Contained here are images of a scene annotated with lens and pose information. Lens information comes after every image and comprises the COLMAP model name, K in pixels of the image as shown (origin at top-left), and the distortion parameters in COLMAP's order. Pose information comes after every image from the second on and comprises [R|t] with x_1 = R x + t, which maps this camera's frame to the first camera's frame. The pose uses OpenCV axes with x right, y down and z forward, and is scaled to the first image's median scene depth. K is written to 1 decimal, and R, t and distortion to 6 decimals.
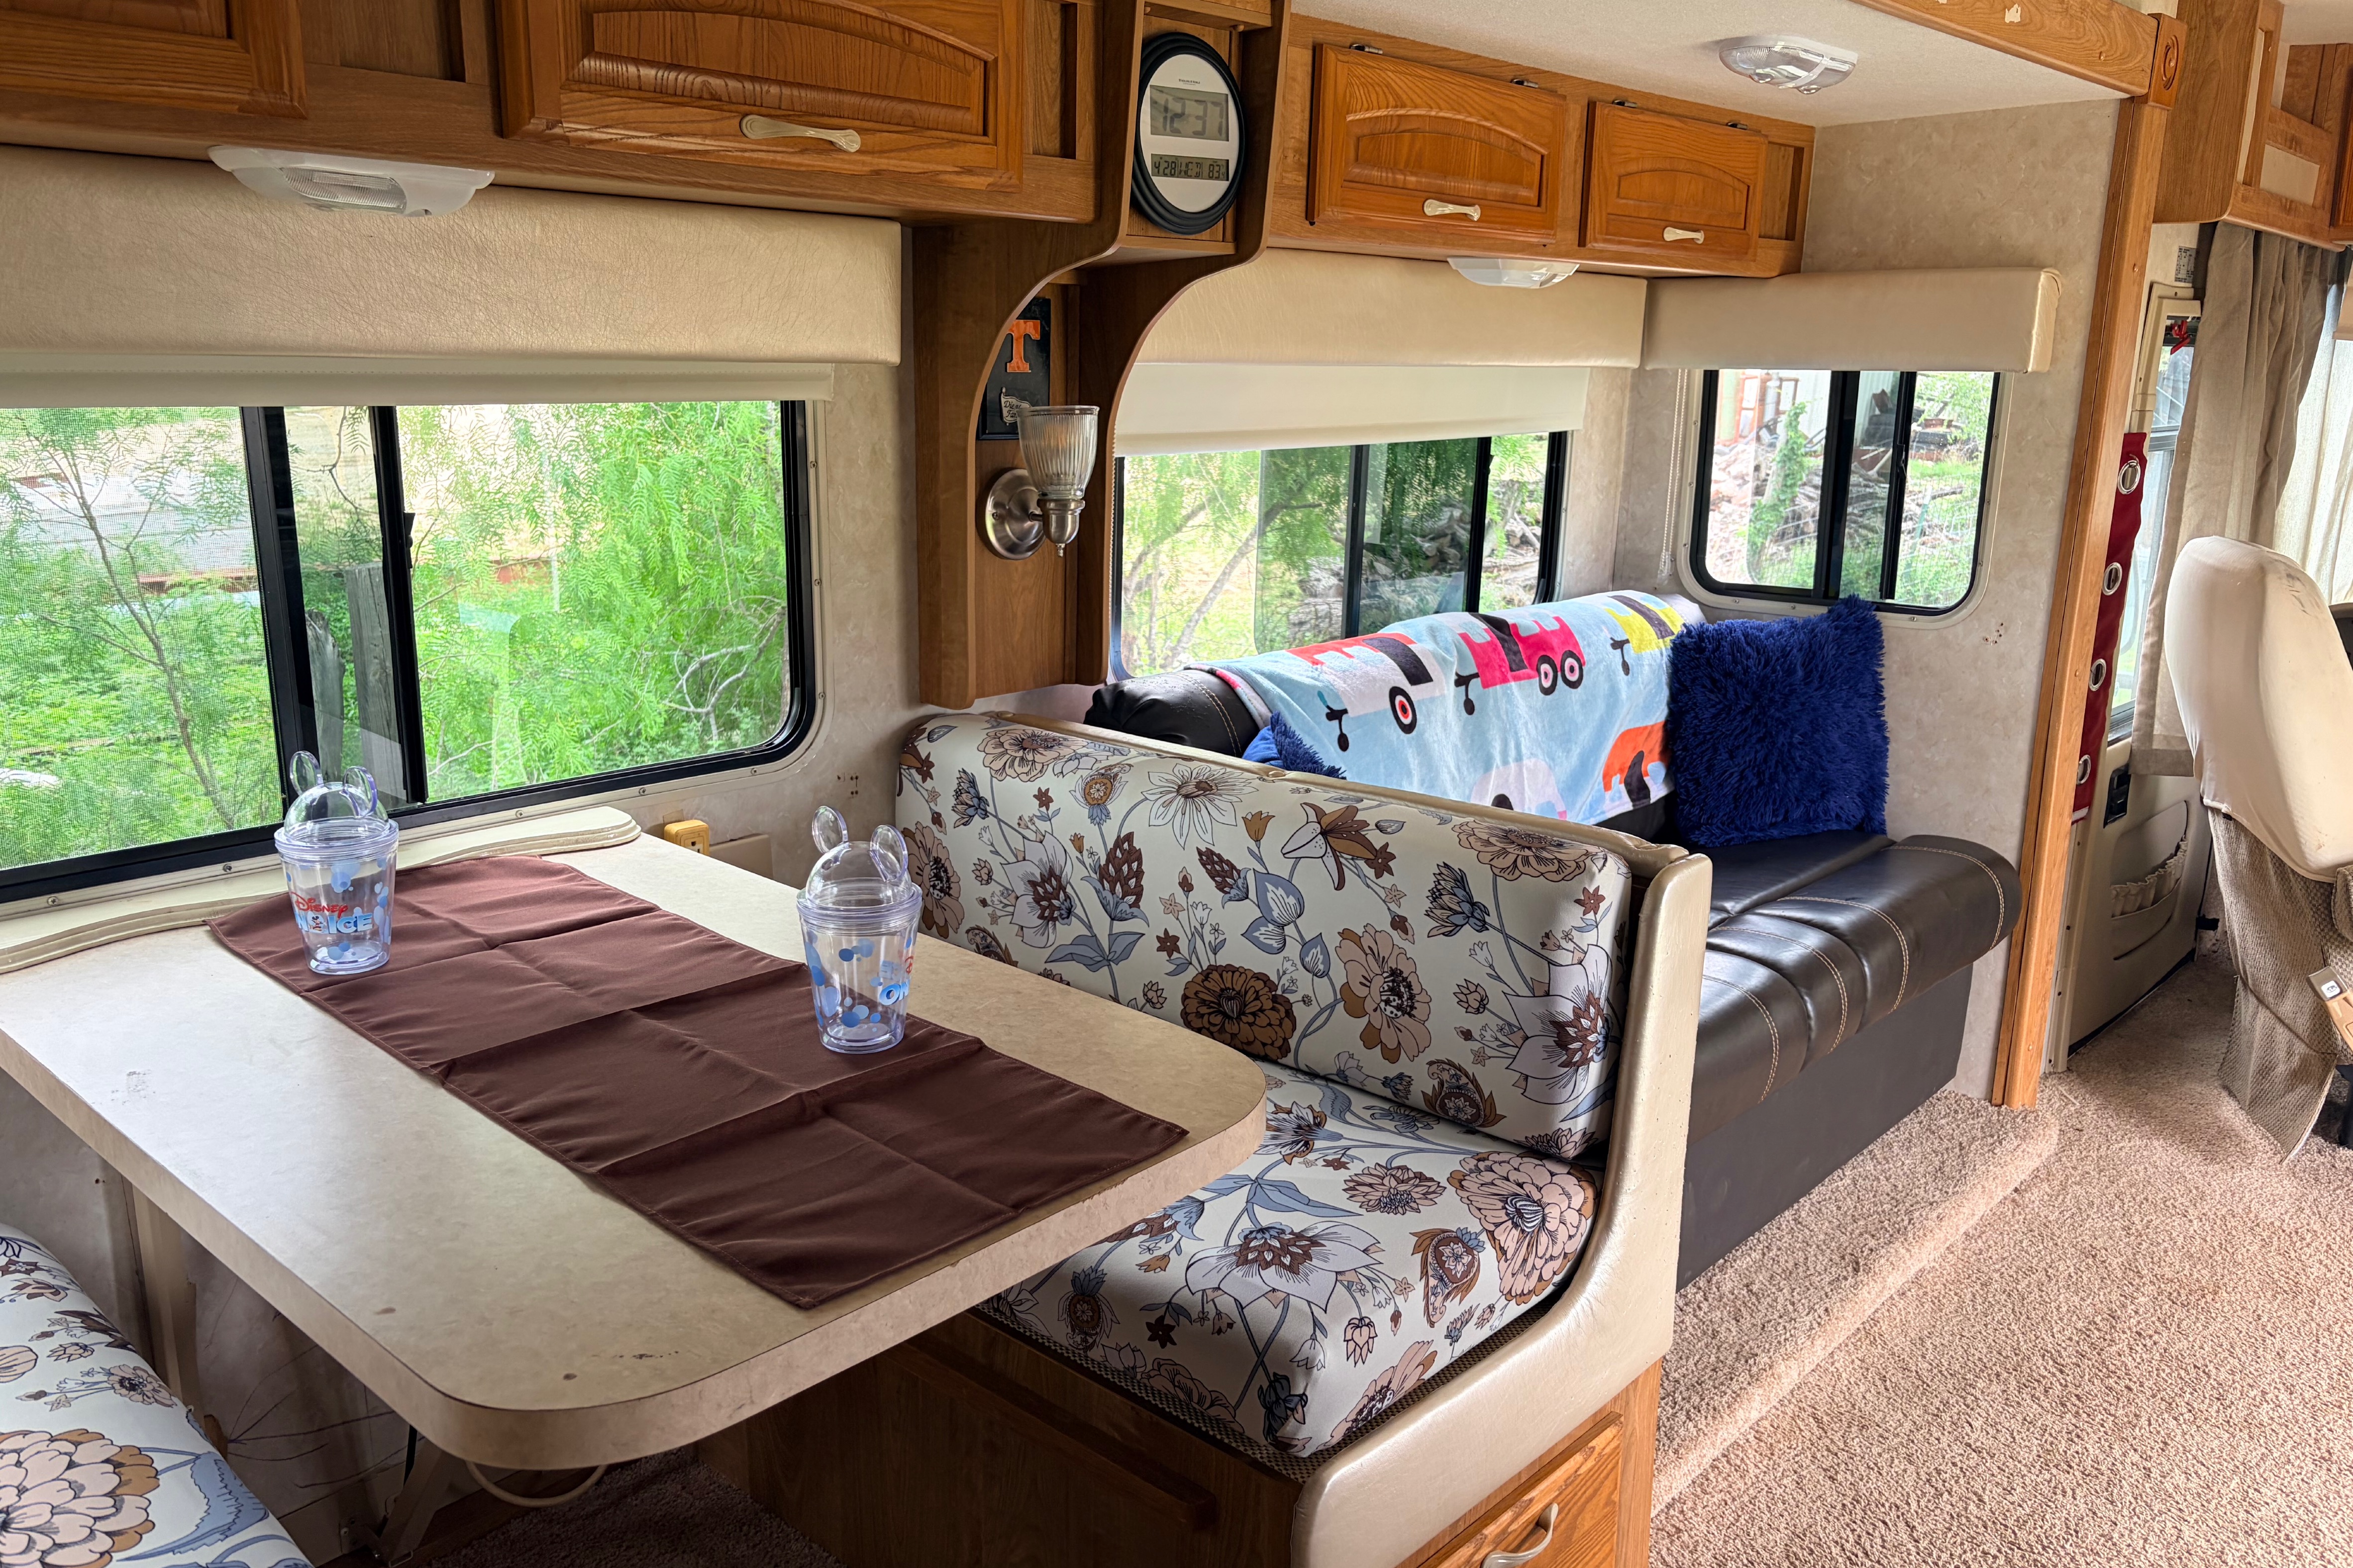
lens RADIAL K [[1779.0, 0, 1173.1], [0, 1779.0, 771.4], [0, 0, 1]] dist [0.079662, -0.073527]
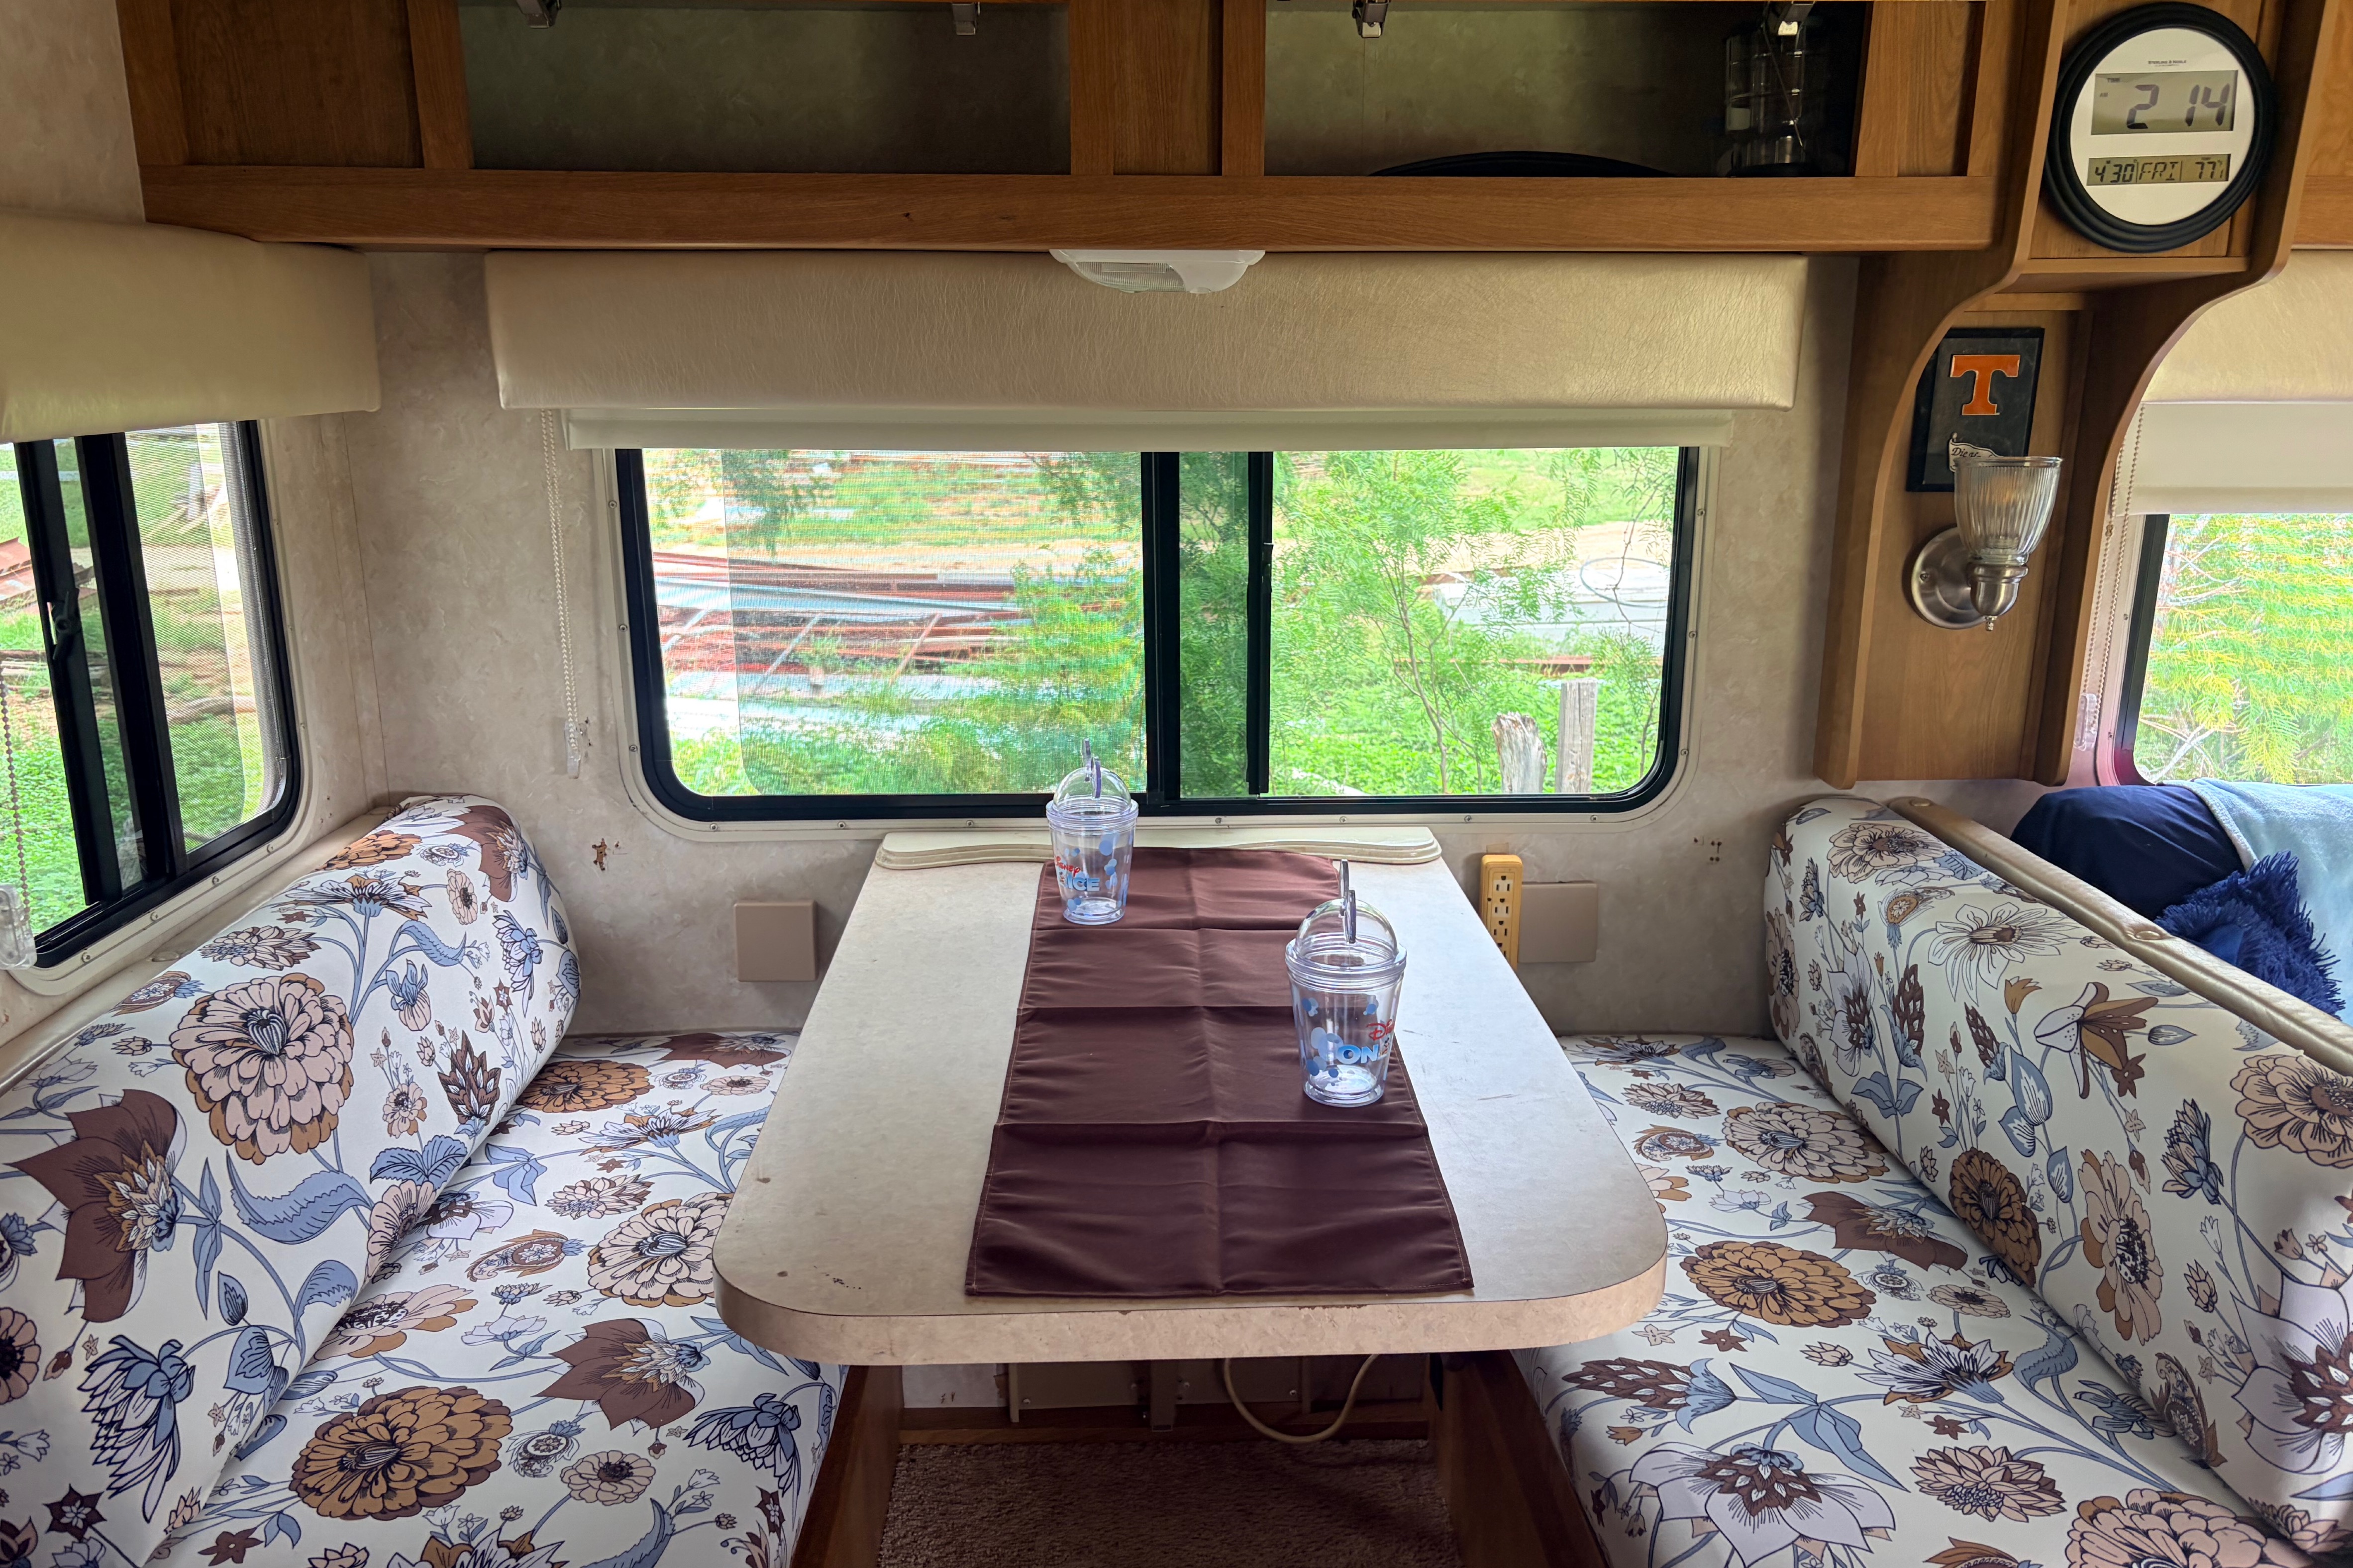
lens RADIAL K [[1817.6, 0, 1177.9], [0, 1817.6, 771.1], [0, 0, 1]] dist [0.107741, -0.139556]
pose [[0.691737, 0.154853, -0.705351, 0.371185], [-0.151795, 0.986096, 0.067622, -0.069711], [0.706016, 0.060292, 0.705625, 0.141619]]
